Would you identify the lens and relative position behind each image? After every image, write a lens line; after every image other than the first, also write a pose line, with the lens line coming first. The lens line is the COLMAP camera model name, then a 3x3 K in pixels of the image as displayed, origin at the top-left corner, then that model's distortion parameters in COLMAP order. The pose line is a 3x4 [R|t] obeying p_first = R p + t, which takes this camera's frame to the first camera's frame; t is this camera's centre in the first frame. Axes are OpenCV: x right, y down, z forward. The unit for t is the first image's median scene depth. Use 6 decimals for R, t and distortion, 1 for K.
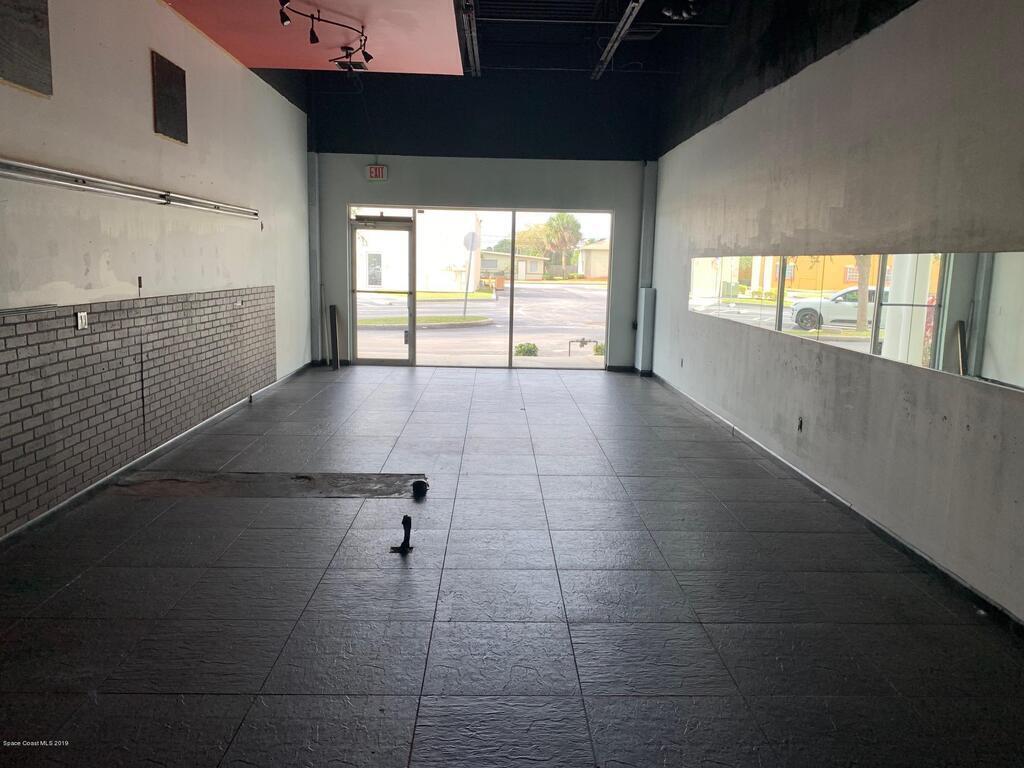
lens RADIAL K [[757.4, 0, 512.0], [0, 757.4, 384.0], [0, 0, 1]] dist [0.008247, -0.028993]
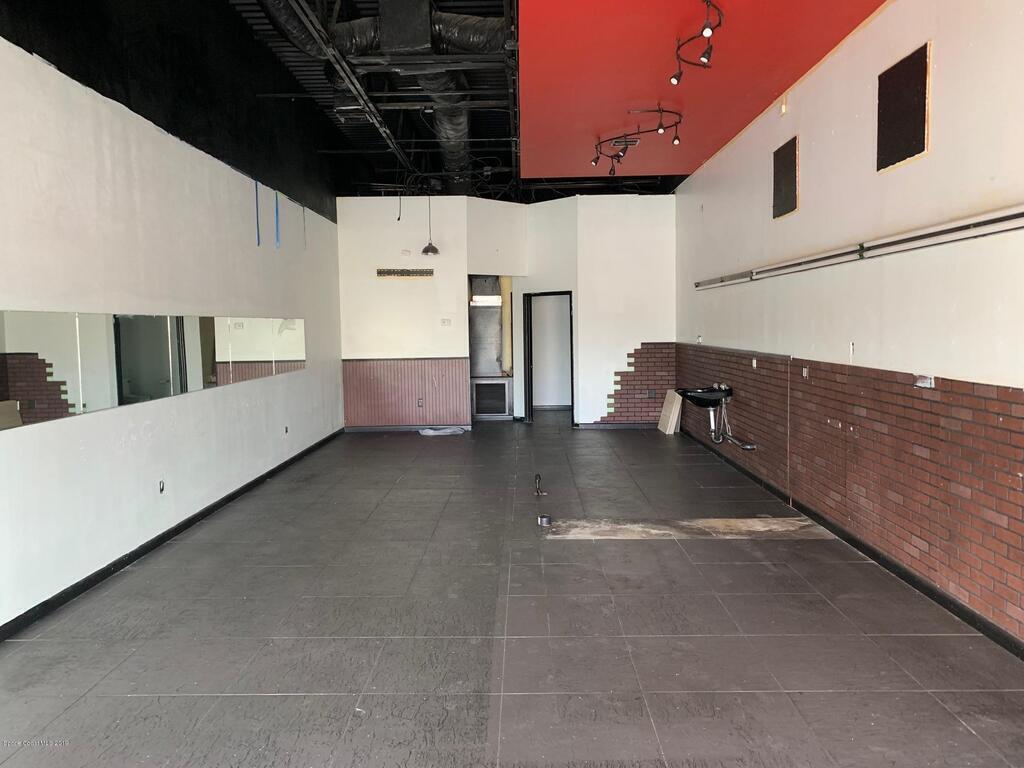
lens RADIAL K [[757.4, 0, 512.0], [0, 757.4, 384.0], [0, 0, 1]] dist [0.008247, -0.028993]
pose [[-0.998696, -0.012047, 0.049608, -0.123186], [-0.000176, 0.972562, 0.232642, -0.372703], [-0.051049, 0.232330, -0.971297, 2.362521]]
